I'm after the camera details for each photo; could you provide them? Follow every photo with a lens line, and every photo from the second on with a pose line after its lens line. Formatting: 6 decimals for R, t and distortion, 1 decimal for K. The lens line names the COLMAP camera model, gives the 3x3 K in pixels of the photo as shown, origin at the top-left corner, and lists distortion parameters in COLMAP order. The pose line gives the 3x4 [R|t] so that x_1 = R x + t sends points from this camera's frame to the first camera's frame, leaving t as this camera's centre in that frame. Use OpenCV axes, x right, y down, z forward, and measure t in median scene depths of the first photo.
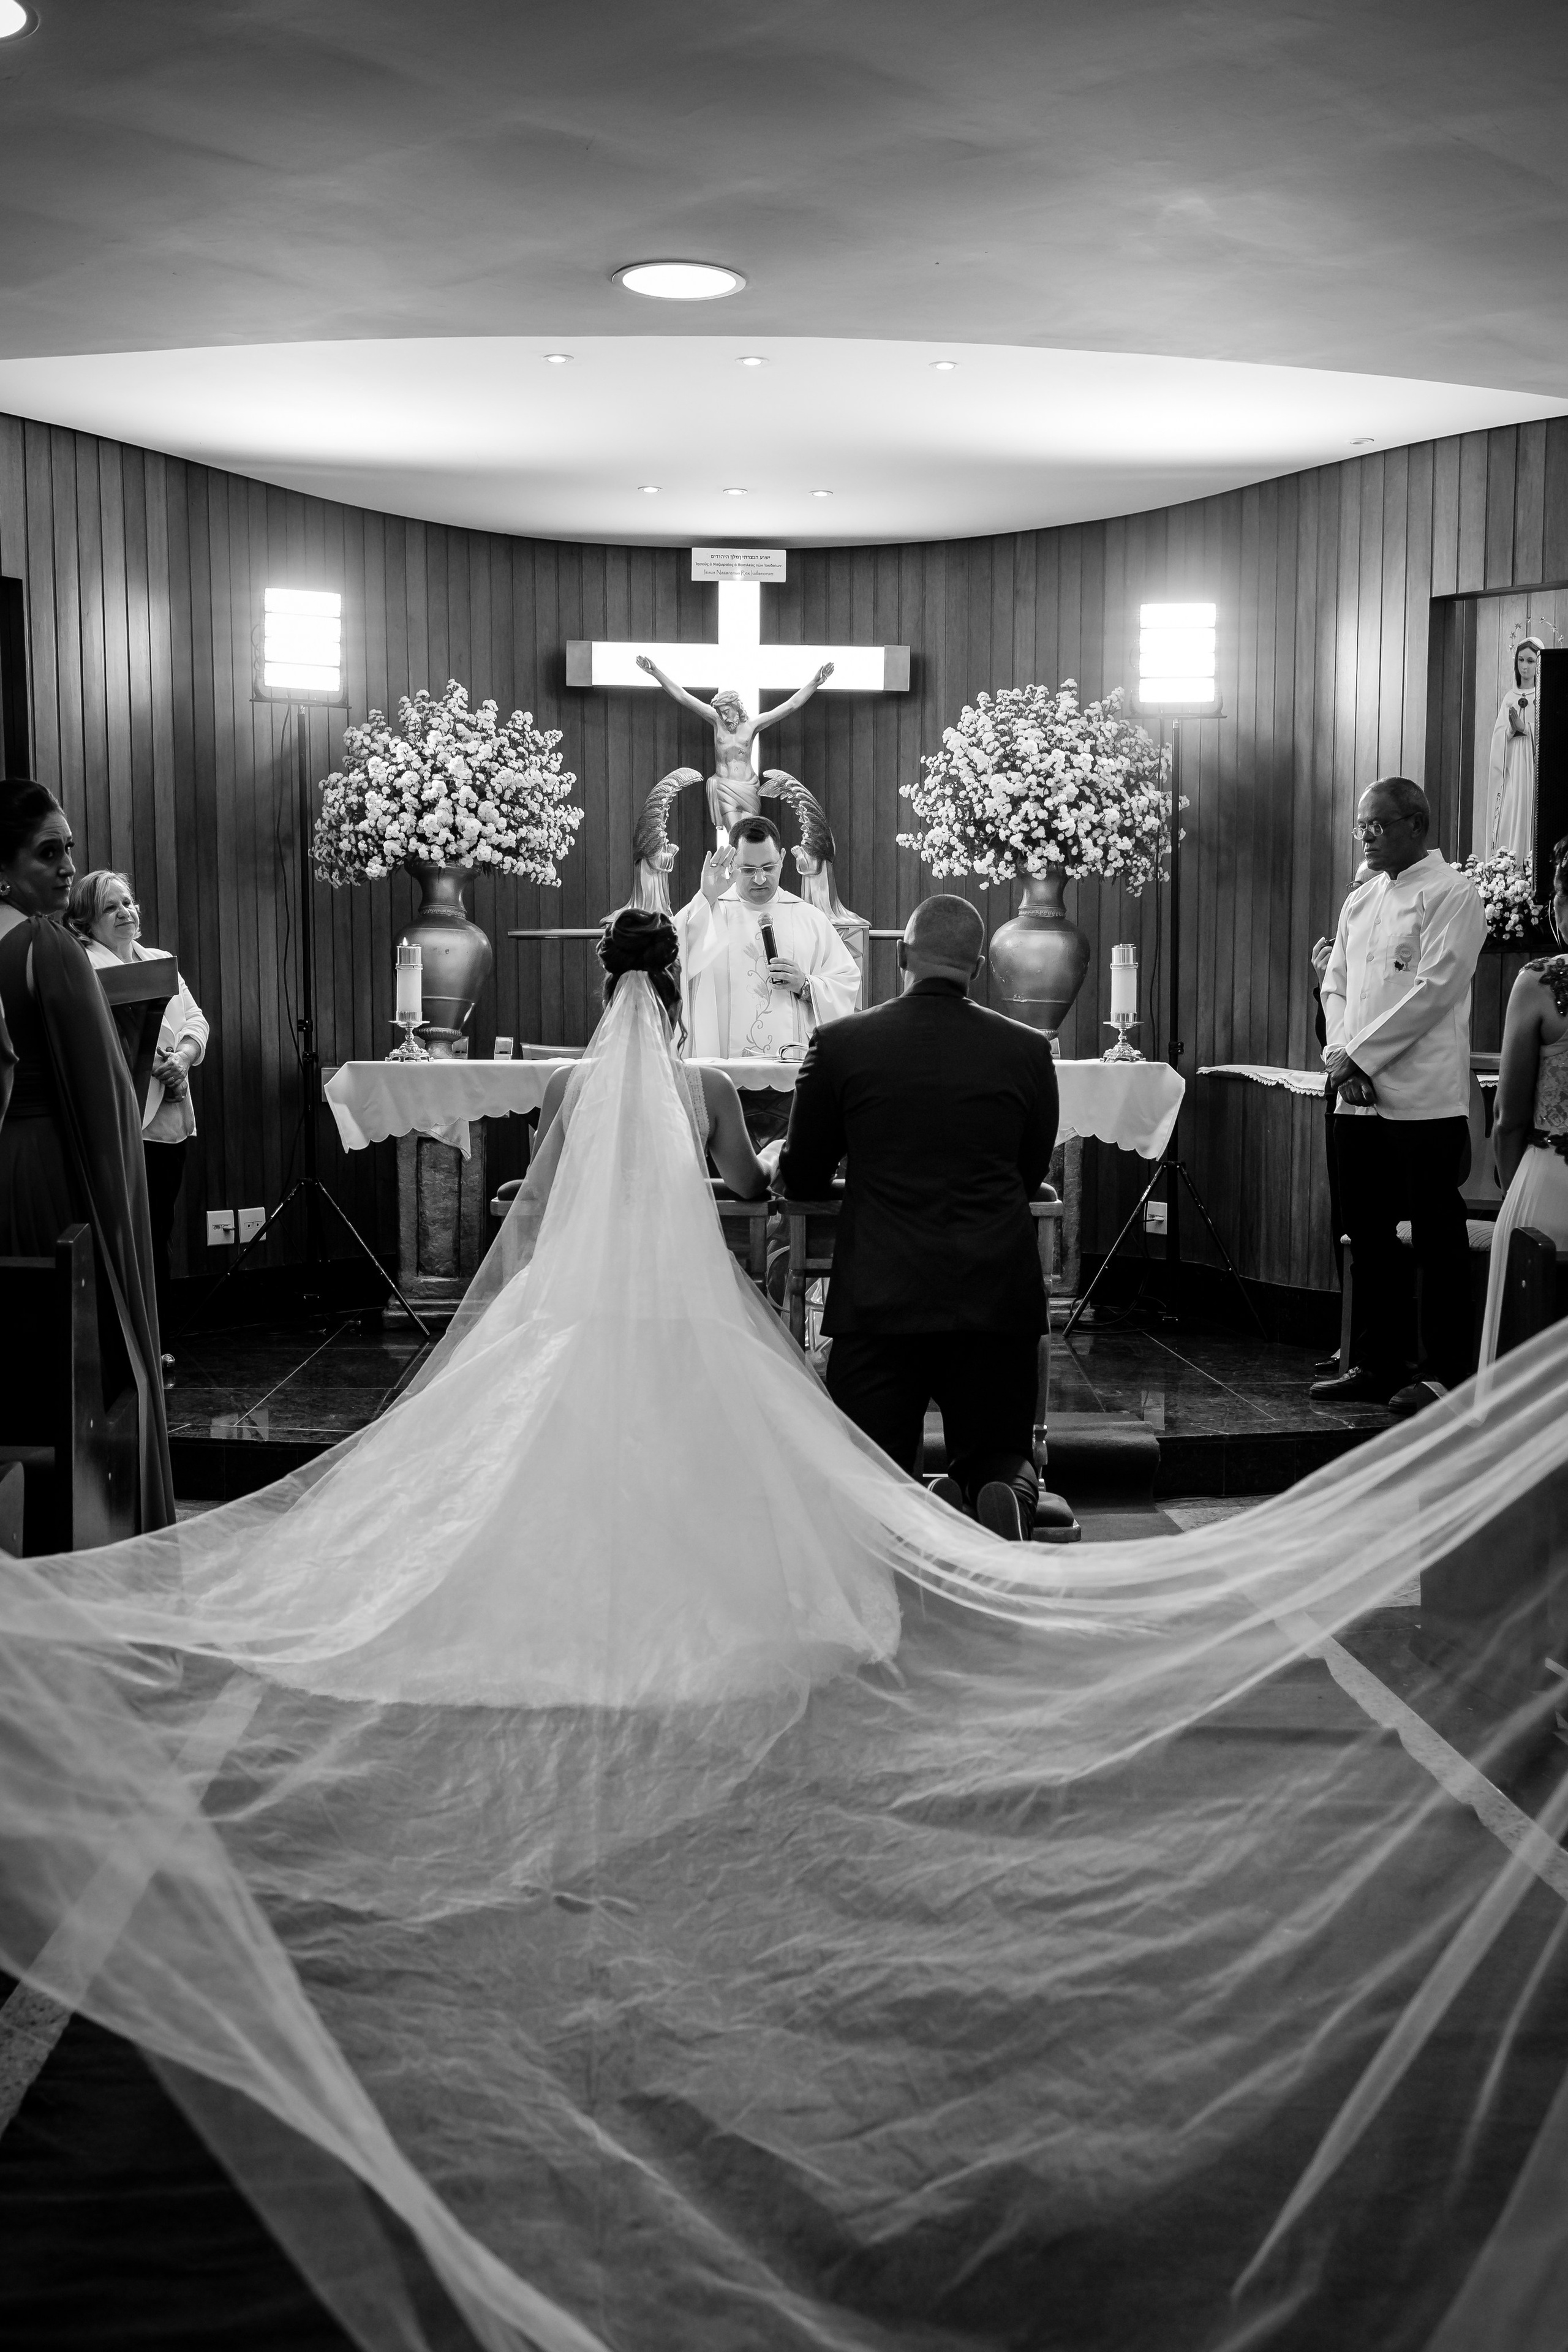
lens RADIAL K [[2525.0, 0, 813.8], [0, 2525.0, 1317.9], [0, 0, 1]] dist [0.023777, -0.015880]
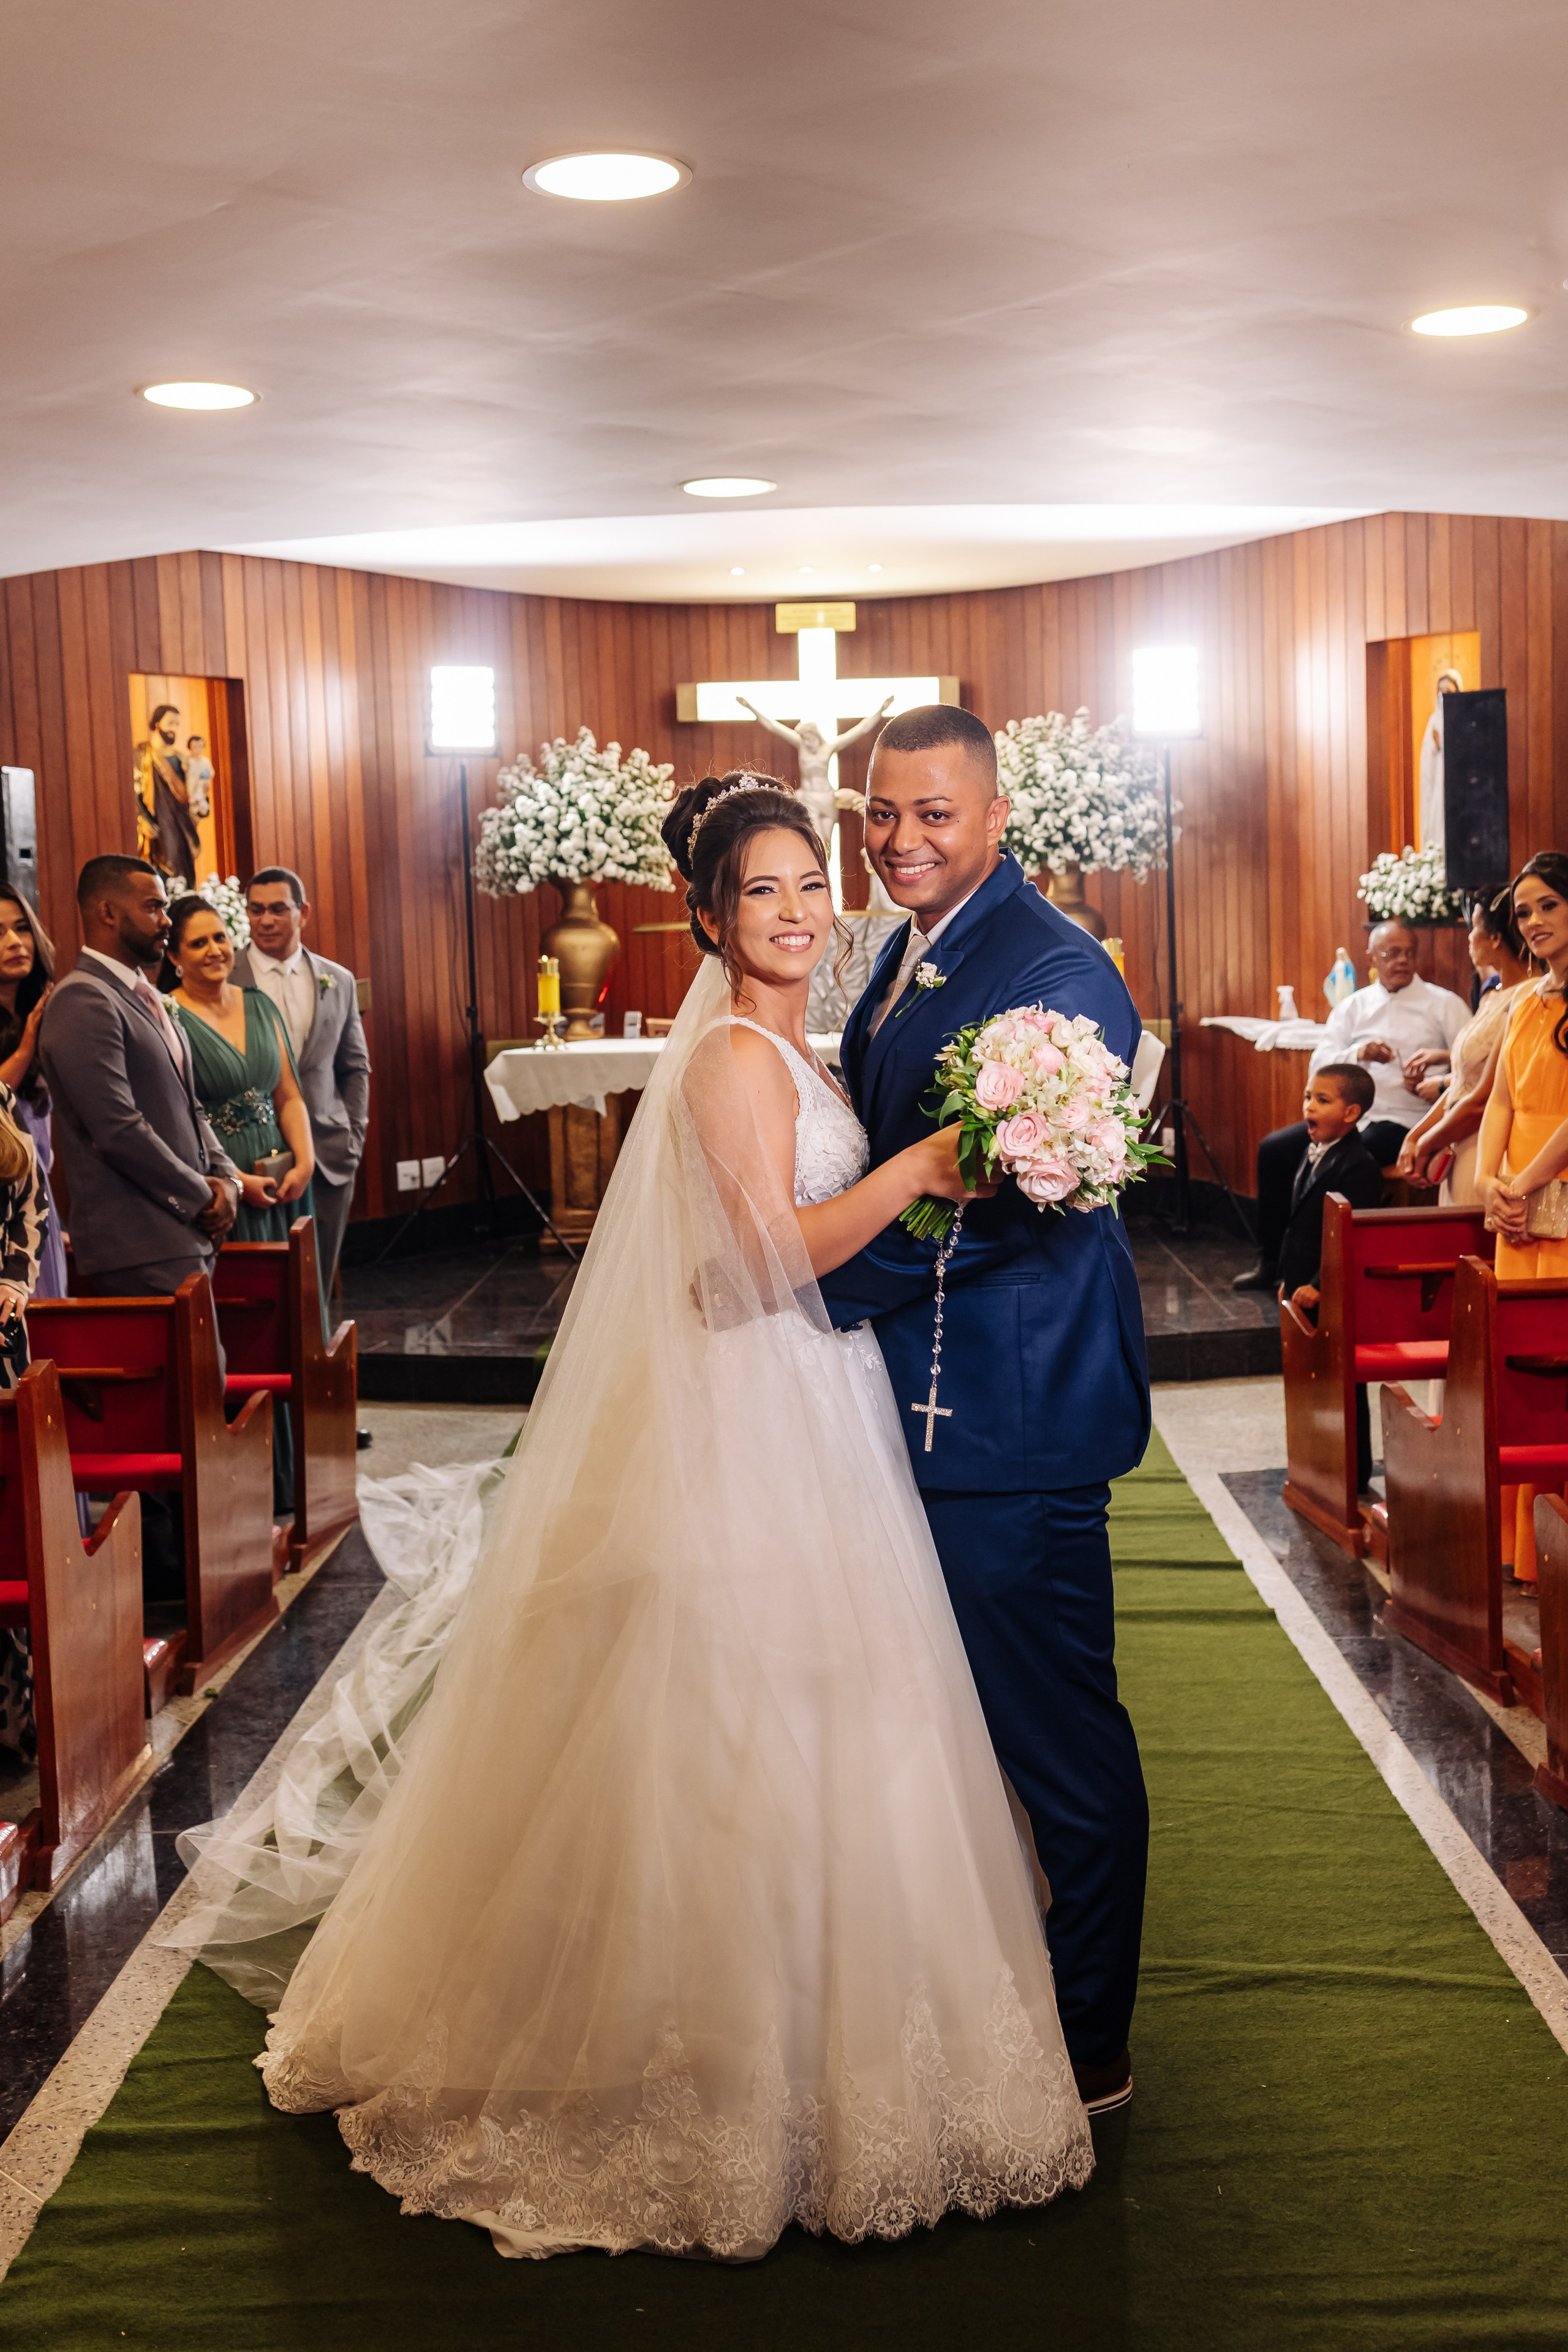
lens RADIAL K [[2371.0, 0, 822.6], [0, 2371.0, 1142.4], [0, 0, 1]] dist [0.019947, 0.004632]
pose [[0.997613, -0.027207, -0.063467, 0.043940], [0.026124, 0.999500, -0.017829, -0.025762], [0.063920, 0.016128, 0.997825, -0.155747]]
